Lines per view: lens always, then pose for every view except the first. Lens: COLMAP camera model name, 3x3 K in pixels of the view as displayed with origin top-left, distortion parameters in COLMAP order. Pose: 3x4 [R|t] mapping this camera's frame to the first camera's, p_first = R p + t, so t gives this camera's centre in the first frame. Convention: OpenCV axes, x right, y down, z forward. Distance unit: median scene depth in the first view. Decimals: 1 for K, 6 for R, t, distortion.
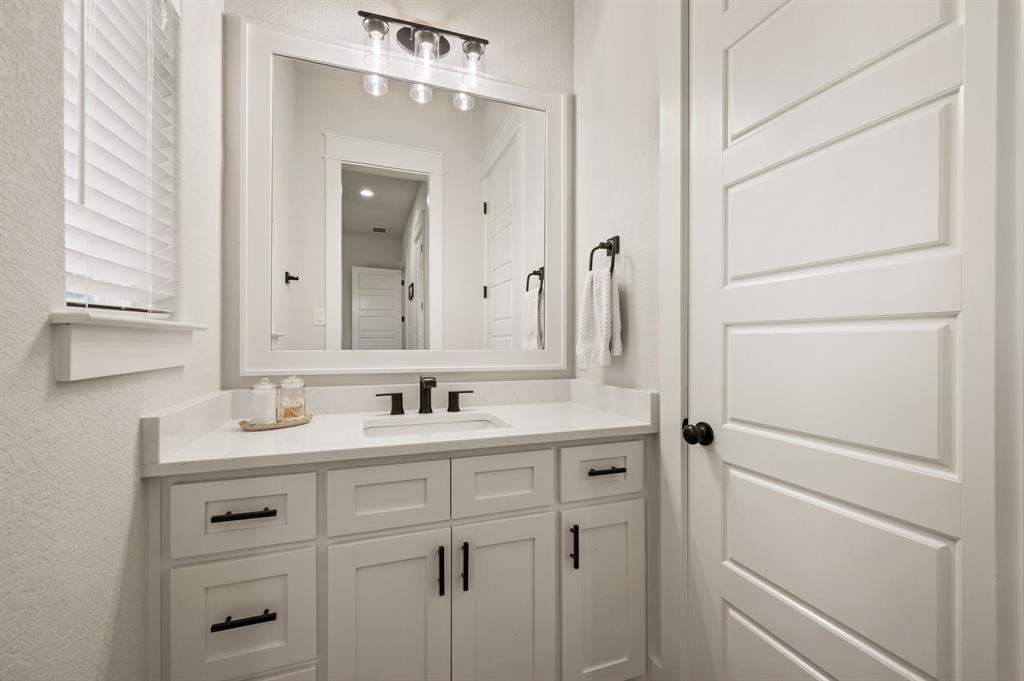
lens RADIAL K [[399.1, 0, 522.9], [0, 399.1, 344.2], [0, 0, 1]] dist [-0.000224, -0.000089]
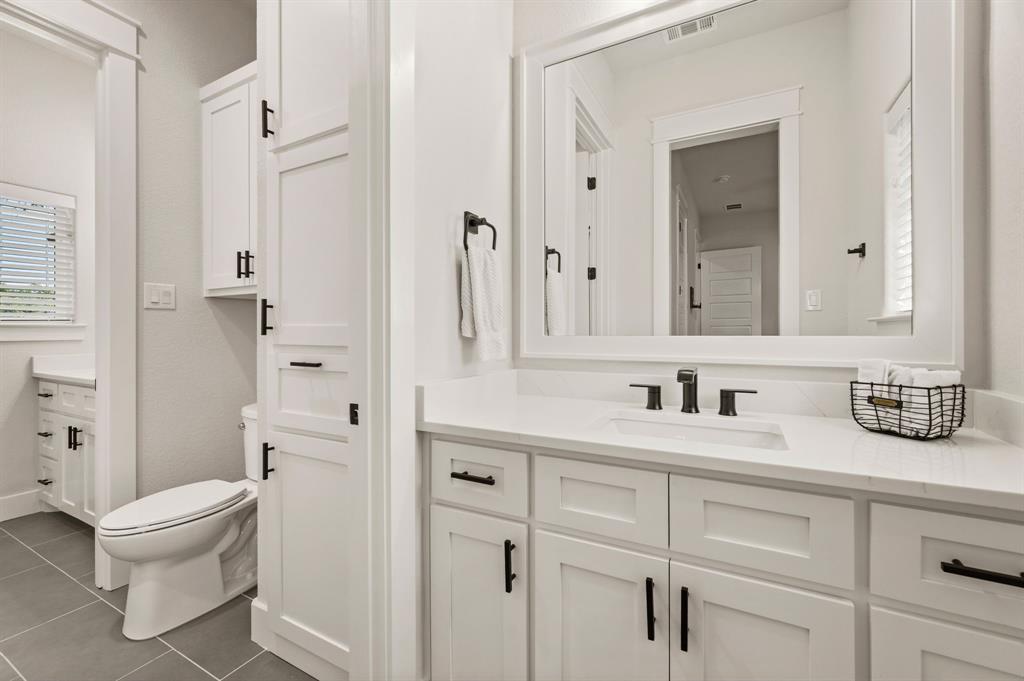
lens RADIAL K [[414.1, 0, 518.2], [0, 414.1, 335.3], [0, 0, 1]] dist [0.000435, -0.000155]
pose [[0.668017, 0.000445, -0.744146, 0.218280], [0.008744, 0.999926, 0.008447, 0.001994], [0.744094, -0.012149, 0.667964, 0.220575]]
